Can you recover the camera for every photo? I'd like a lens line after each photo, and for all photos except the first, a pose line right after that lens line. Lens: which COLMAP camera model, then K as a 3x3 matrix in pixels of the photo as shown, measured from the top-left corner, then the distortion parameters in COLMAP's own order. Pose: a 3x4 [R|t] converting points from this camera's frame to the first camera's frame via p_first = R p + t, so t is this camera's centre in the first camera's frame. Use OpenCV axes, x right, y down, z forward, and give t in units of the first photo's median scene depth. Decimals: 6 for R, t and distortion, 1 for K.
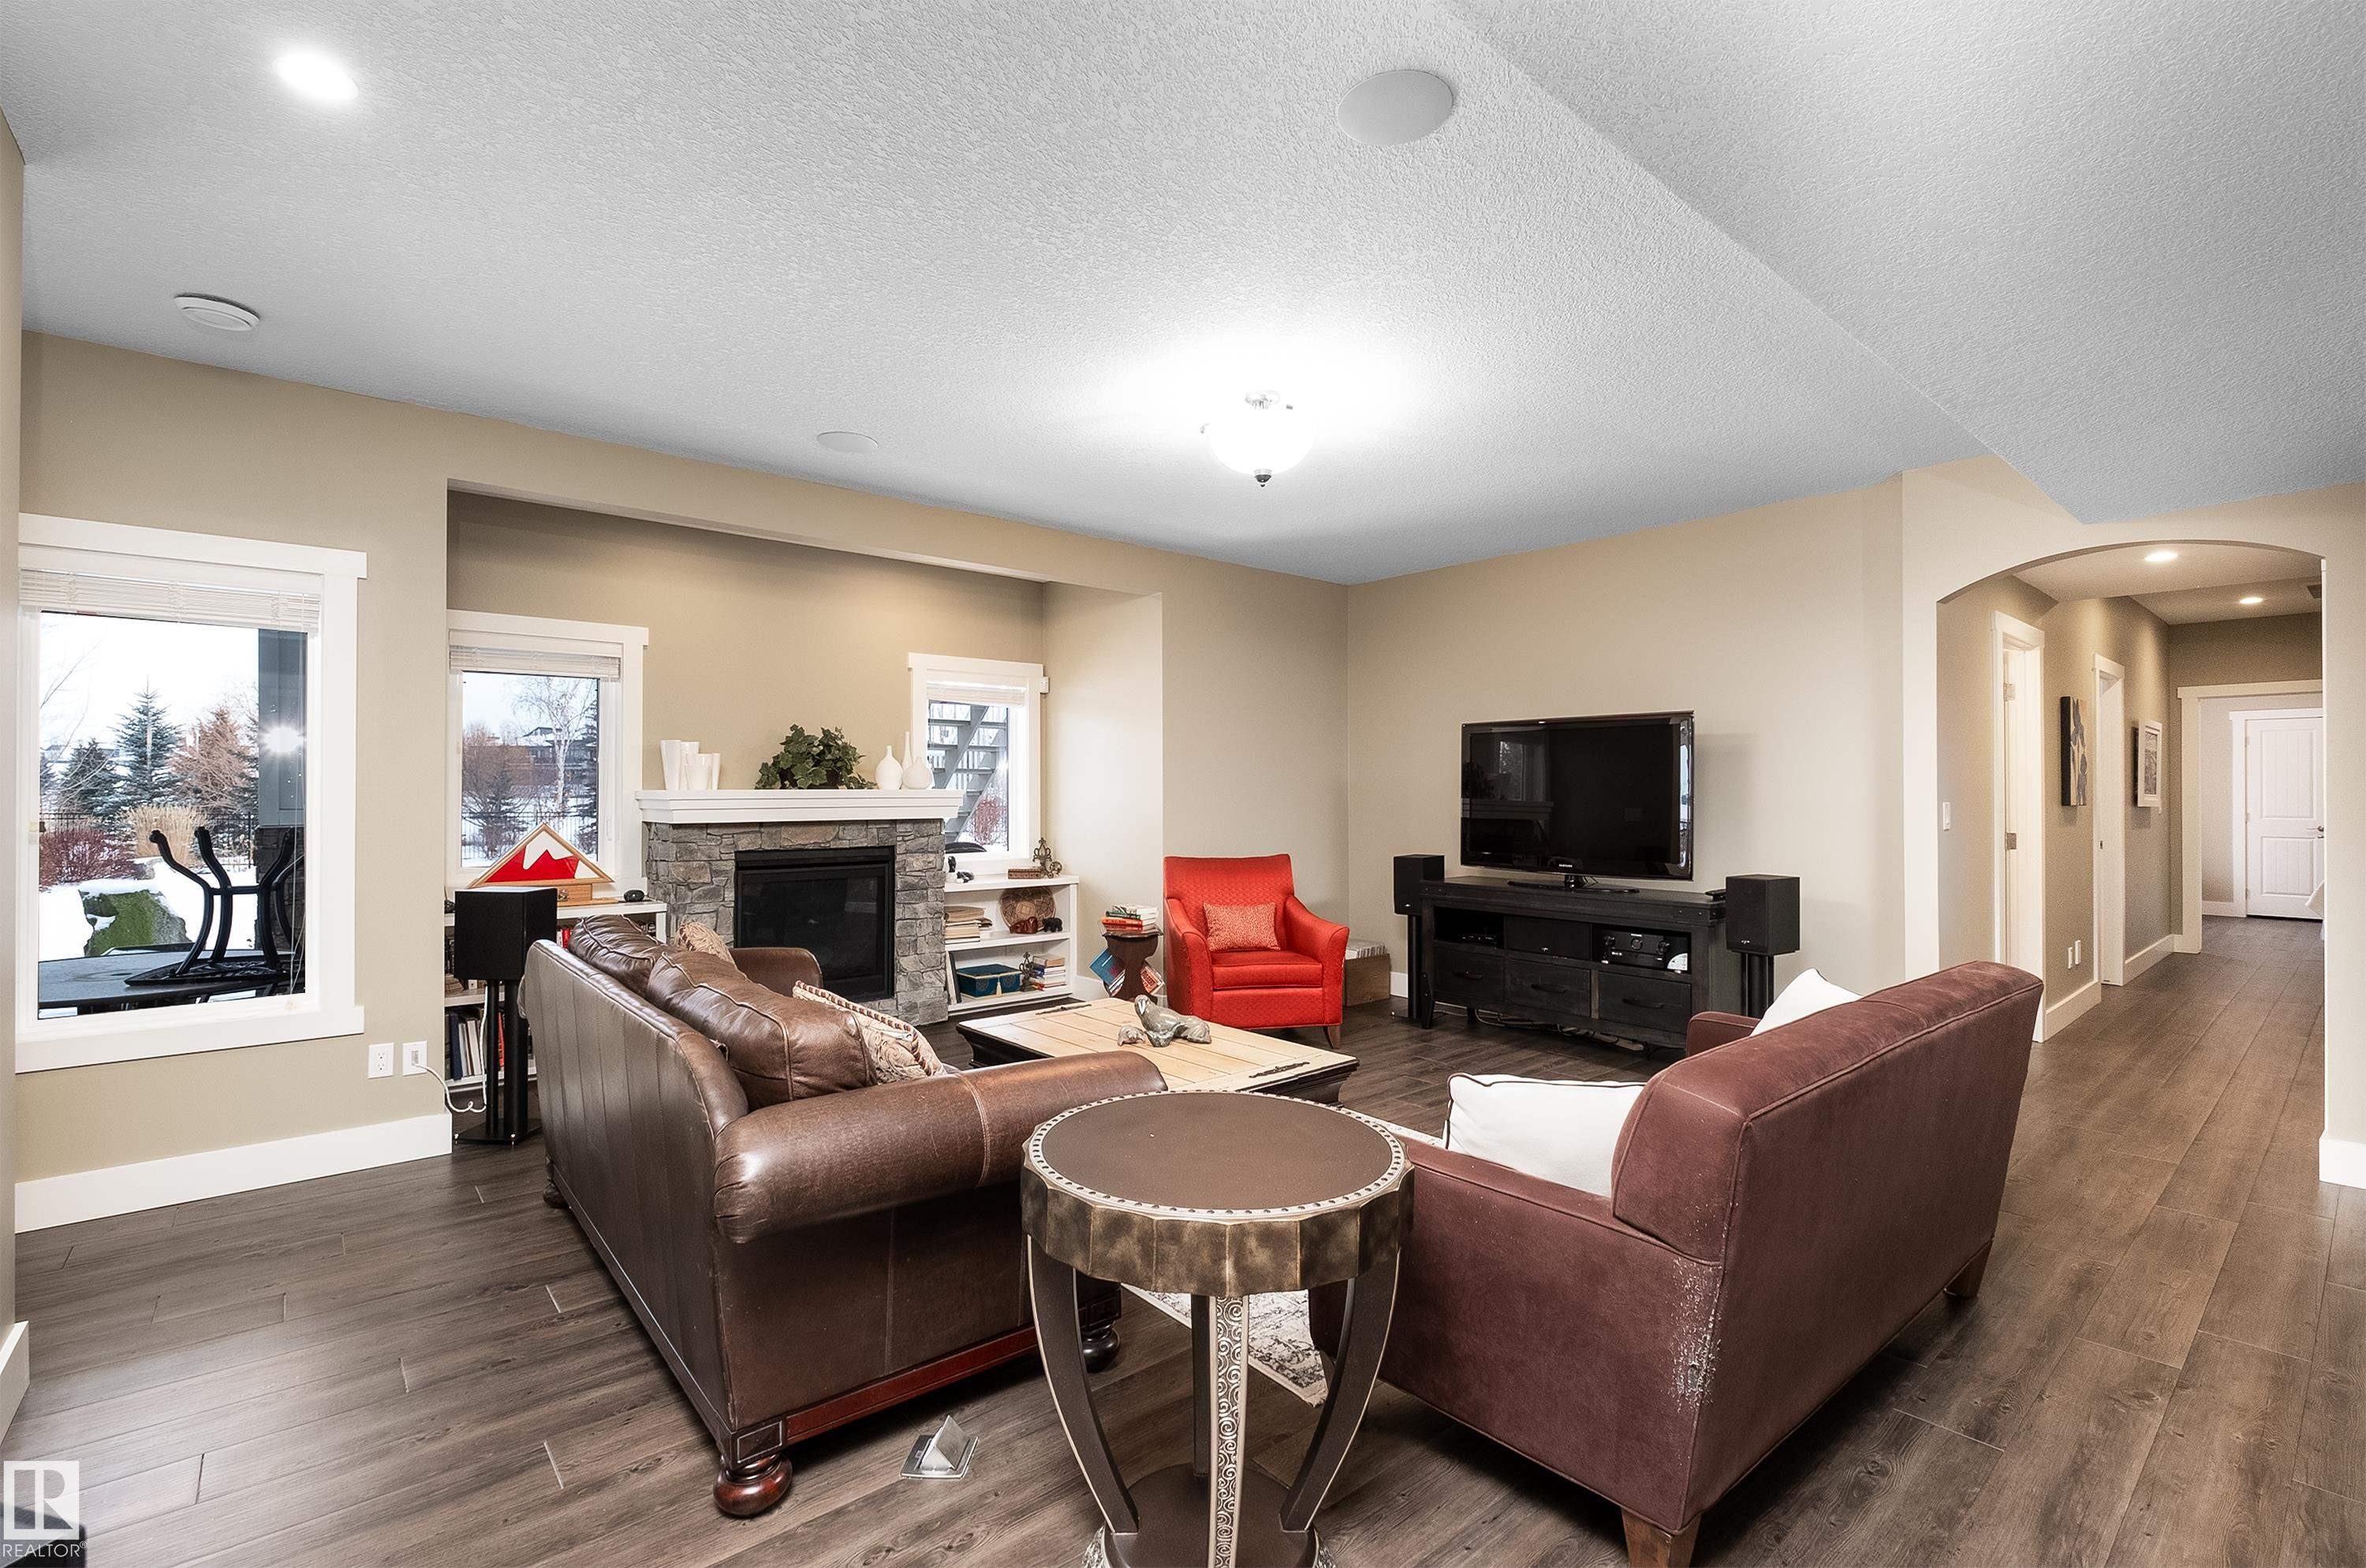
lens RADIAL K [[1075.6, 0, 1191.8], [0, 1075.6, 779.2], [0, 0, 1]] dist [-0.000728, -0.000589]
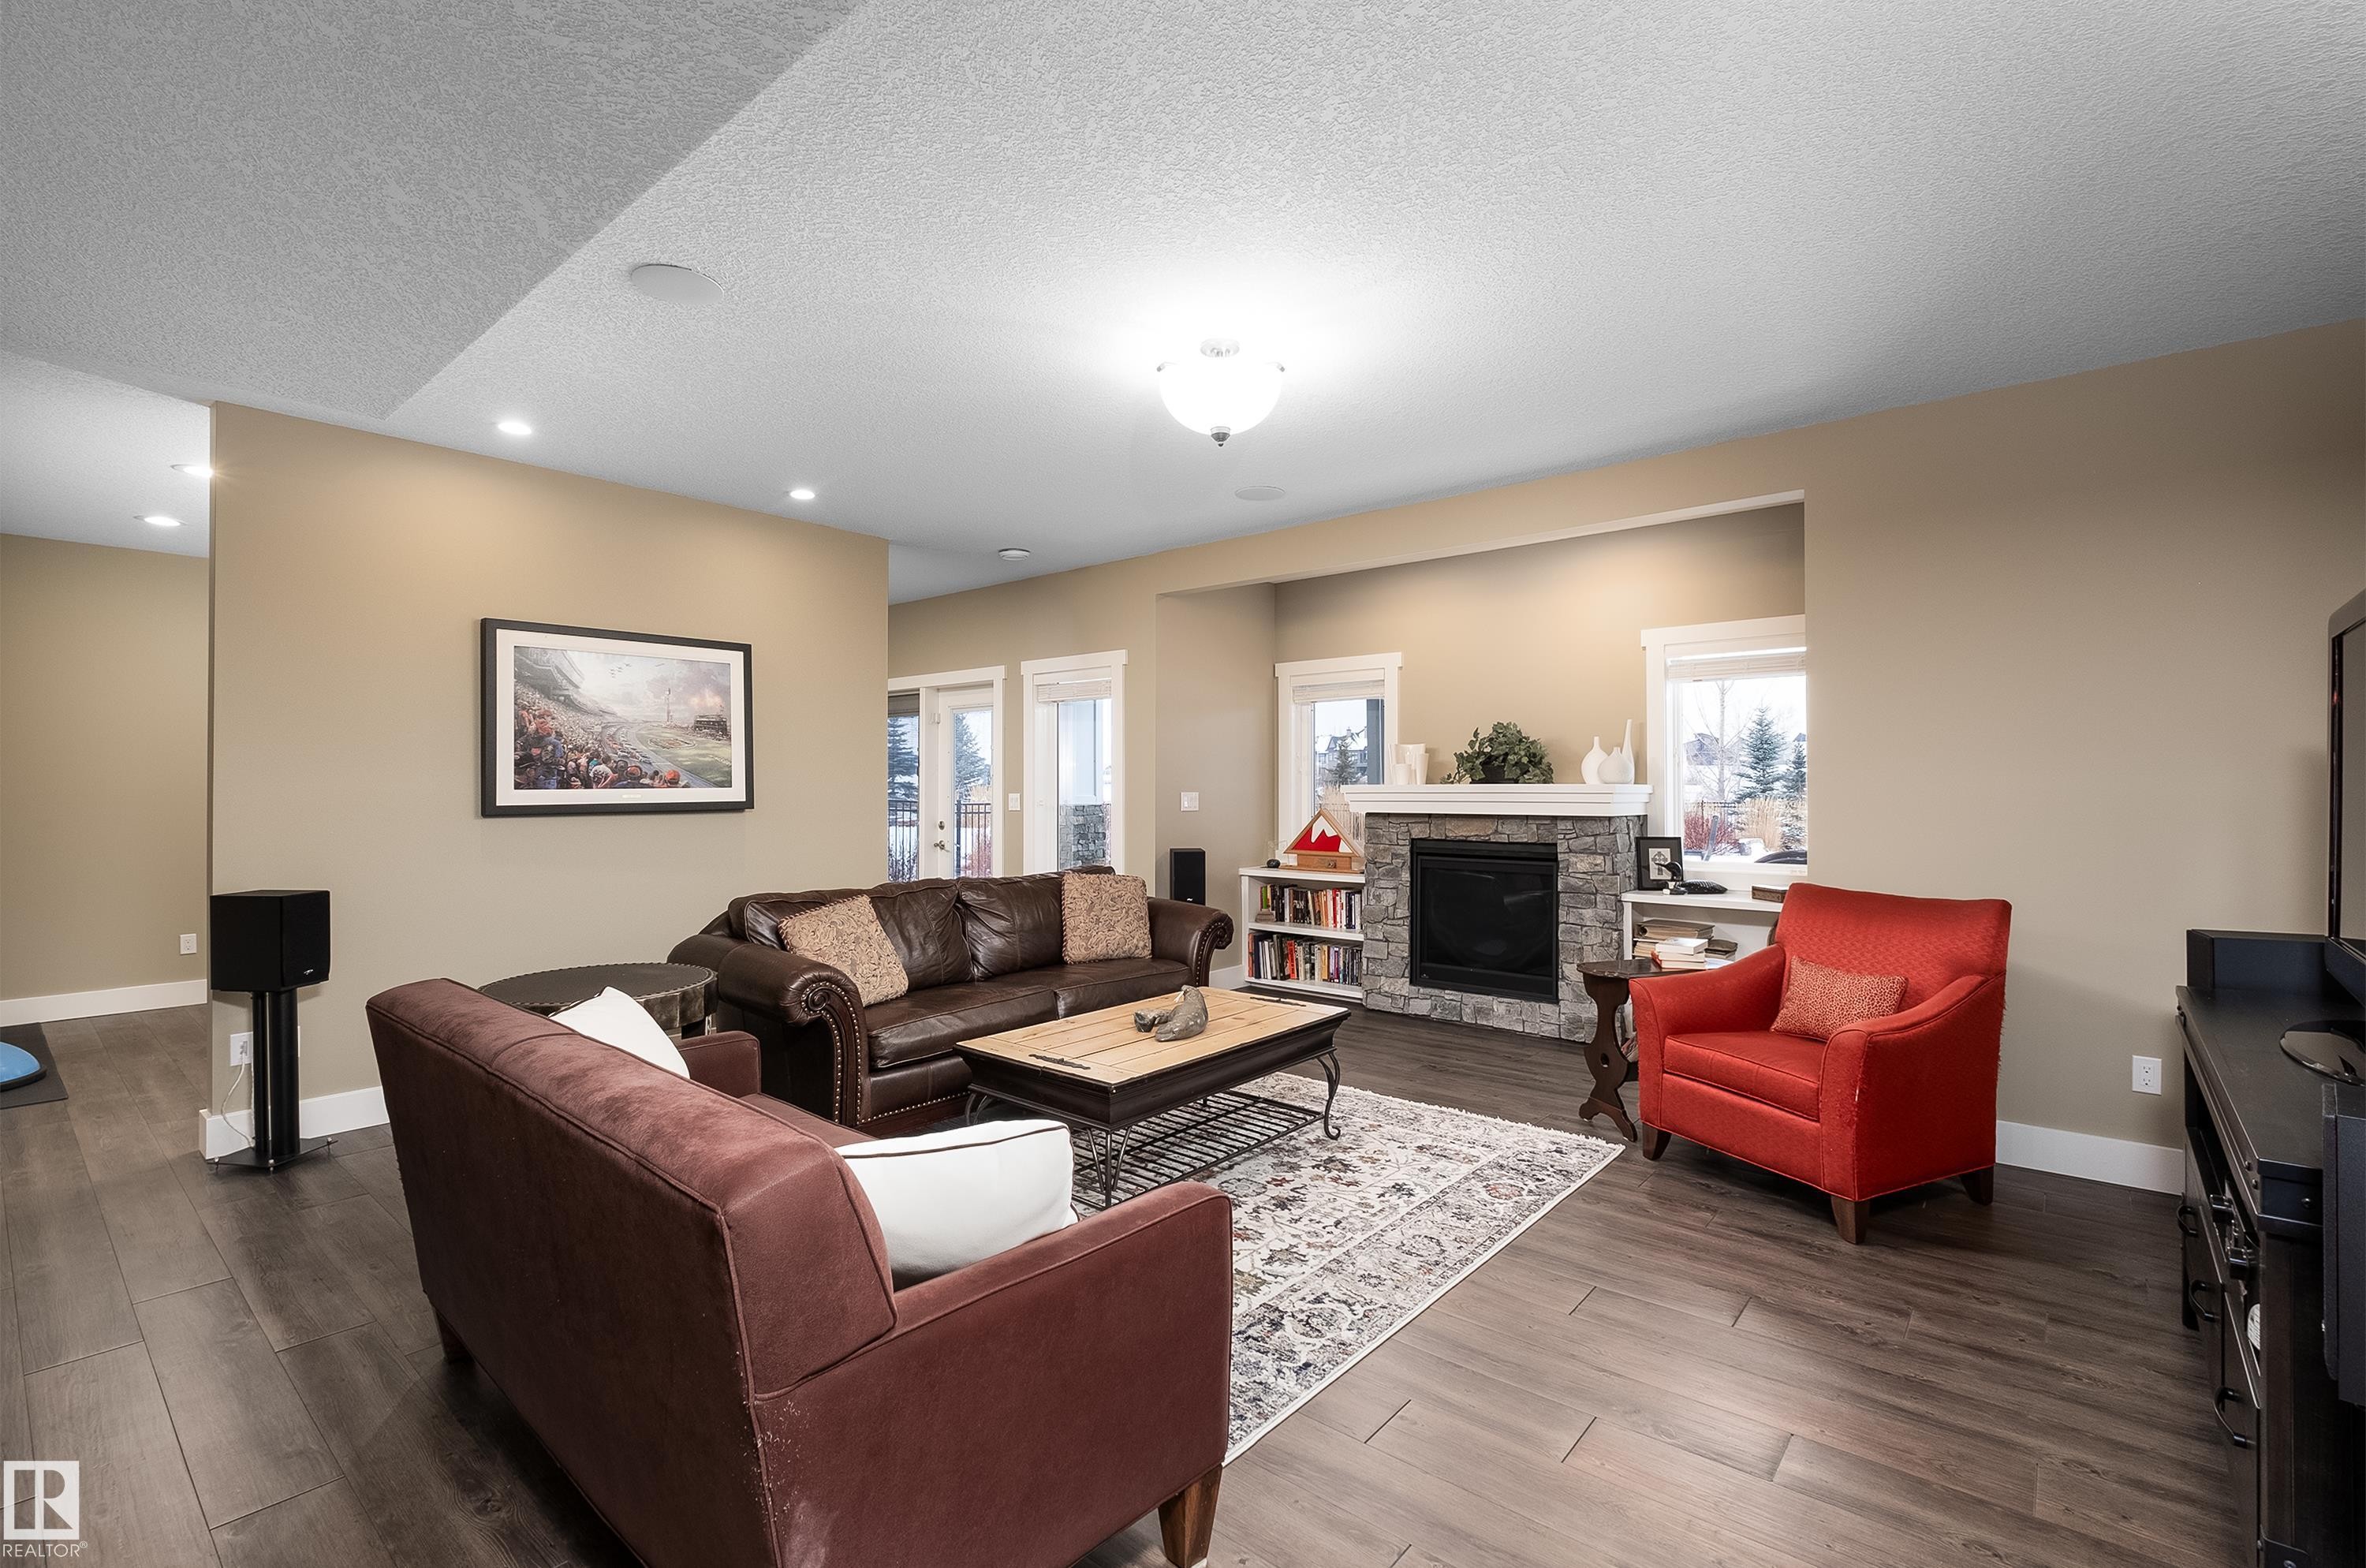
lens RADIAL K [[1075.6, 0, 1191.8], [0, 1075.6, 779.2], [0, 0, 1]] dist [-0.000728, -0.000589]
pose [[0.133217, -0.007052, -0.991062, 0.673243], [0.011291, 0.999921, -0.005598, 0.007405], [0.991023, -0.010444, 0.133286, 0.606593]]
